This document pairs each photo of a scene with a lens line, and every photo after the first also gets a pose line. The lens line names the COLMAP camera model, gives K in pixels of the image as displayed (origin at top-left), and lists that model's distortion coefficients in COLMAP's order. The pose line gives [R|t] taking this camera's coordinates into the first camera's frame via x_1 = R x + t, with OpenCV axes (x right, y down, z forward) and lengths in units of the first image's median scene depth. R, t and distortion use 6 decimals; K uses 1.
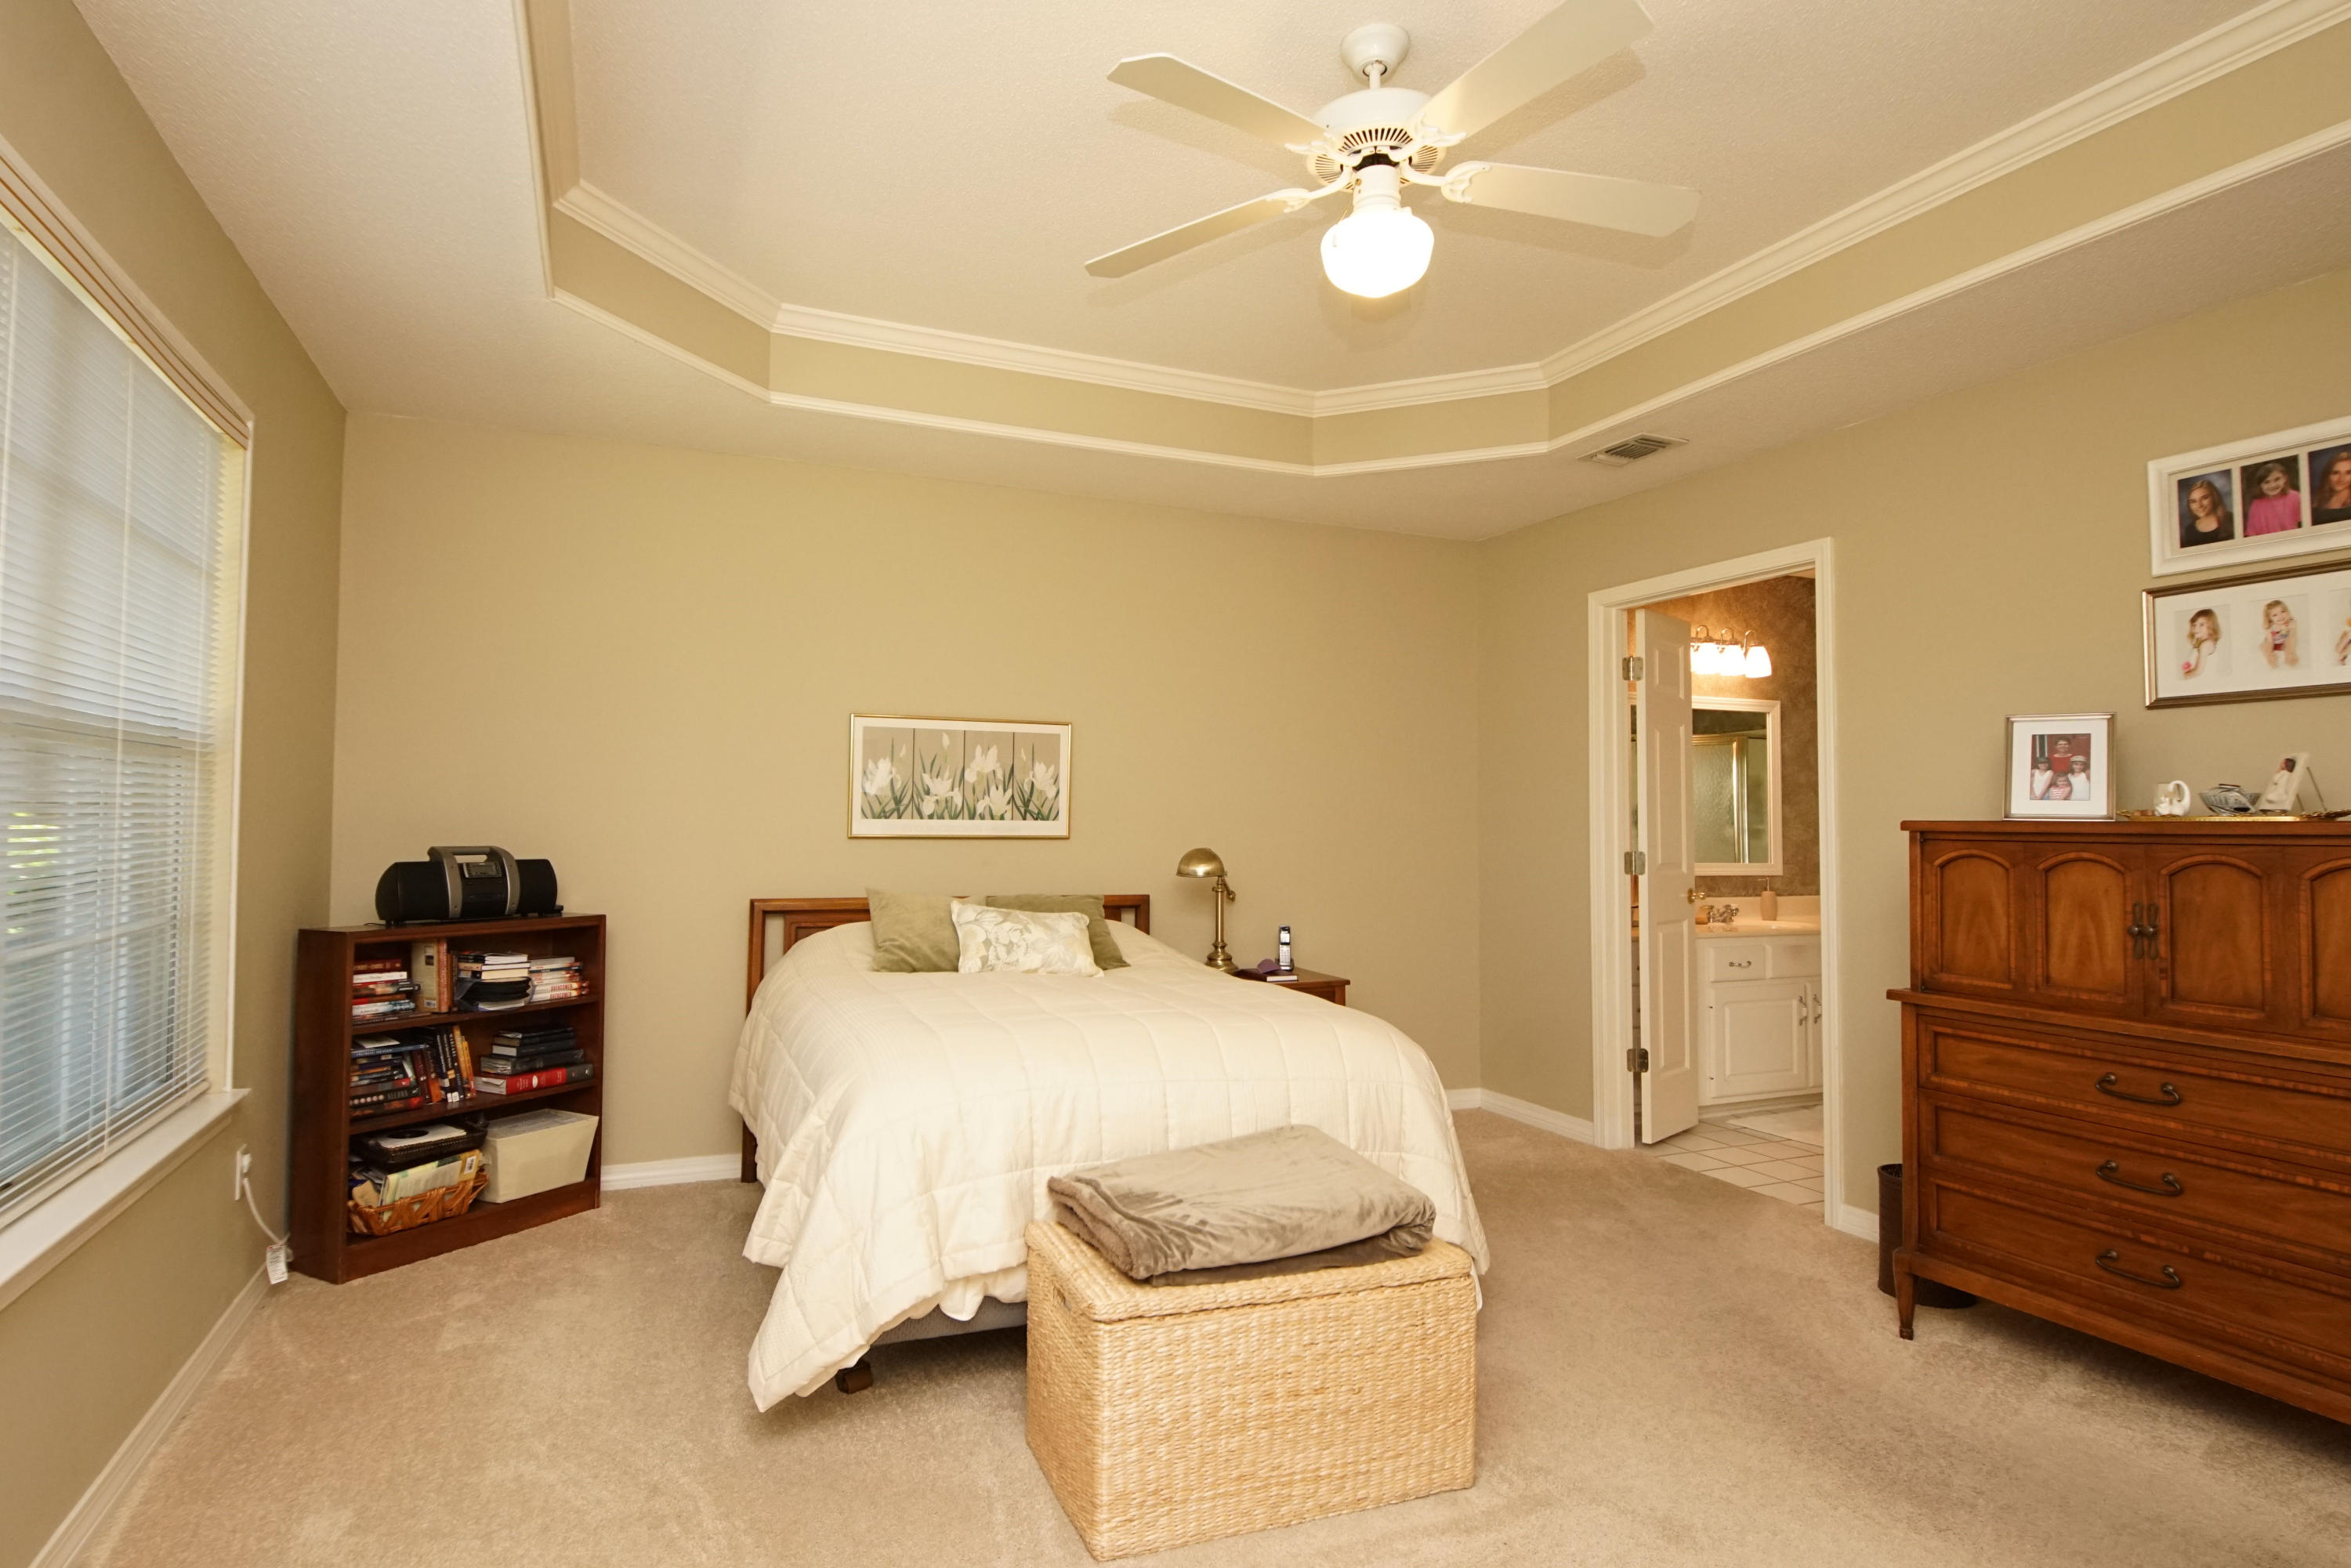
lens RADIAL K [[1258.0, 0, 1153.1], [0, 1258.0, 774.9], [0, 0, 1]] dist [0.043718, -0.045492]
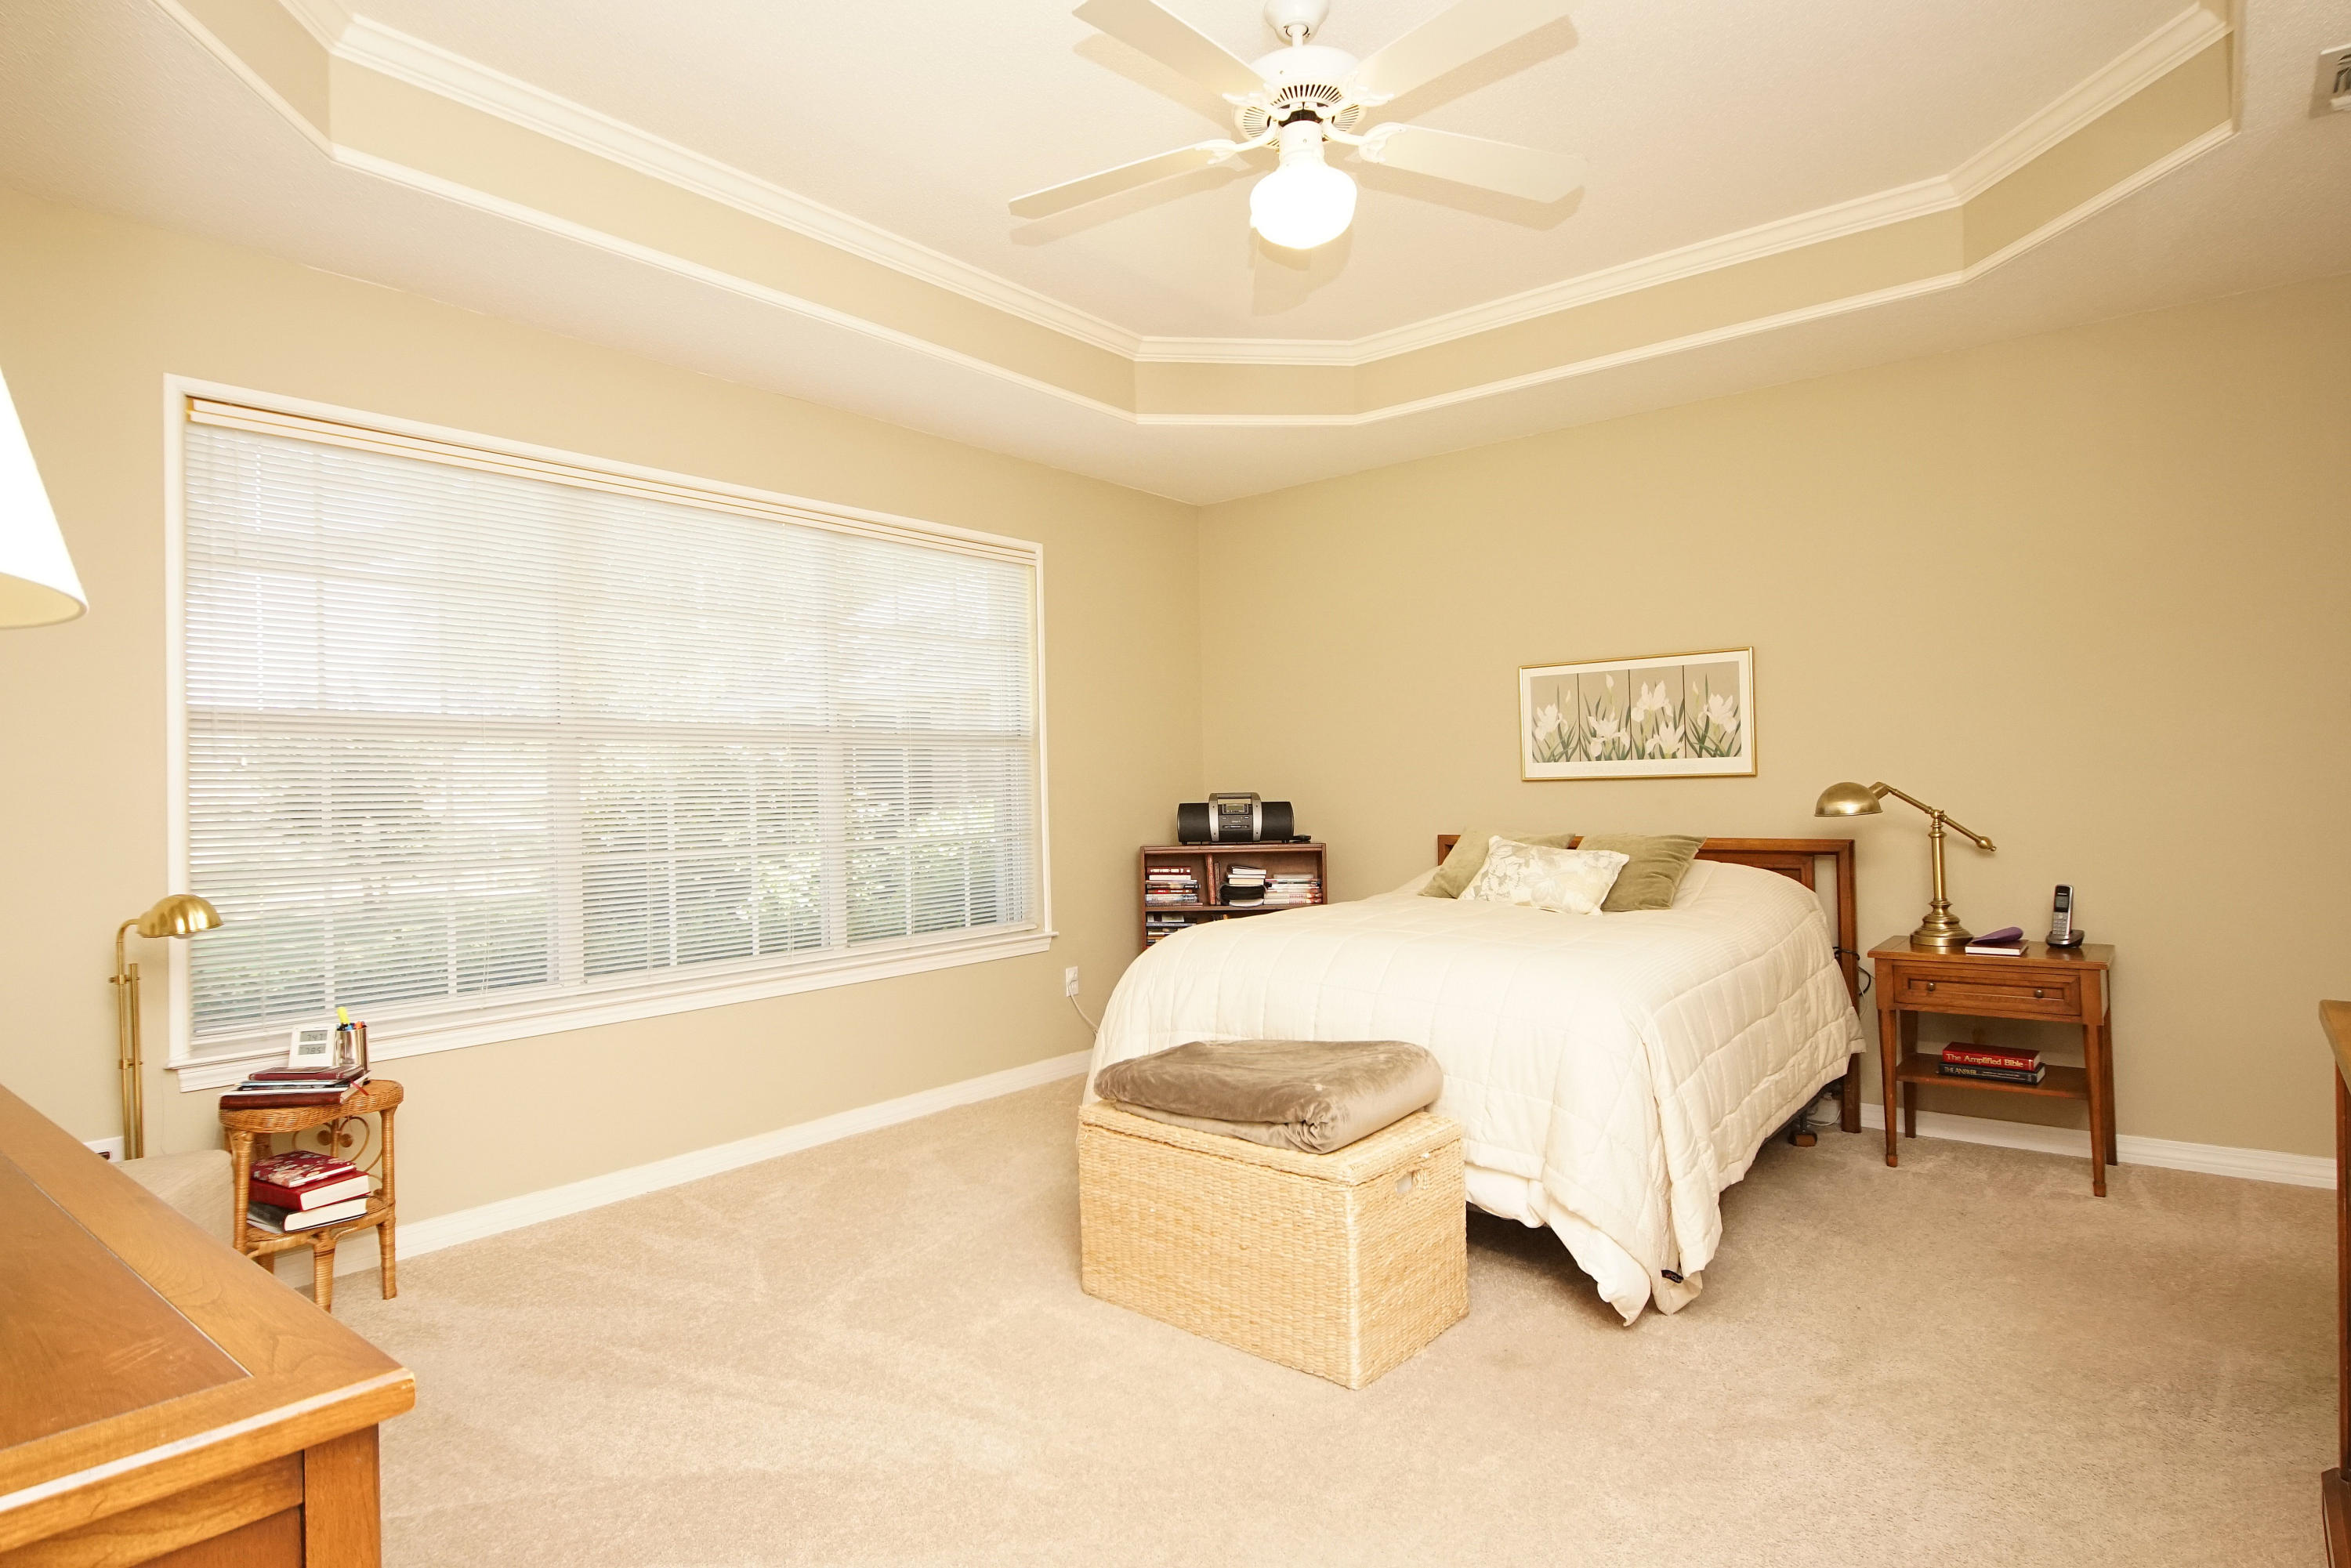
lens RADIAL K [[1258.0, 0, 1153.1], [0, 1258.0, 774.9], [0, 0, 1]] dist [0.043718, -0.045492]
pose [[0.449192, -0.032430, -0.892847, 0.575532], [0.060120, 0.998173, -0.006009, 0.031116], [0.891410, -0.050979, 0.450321, 0.217669]]
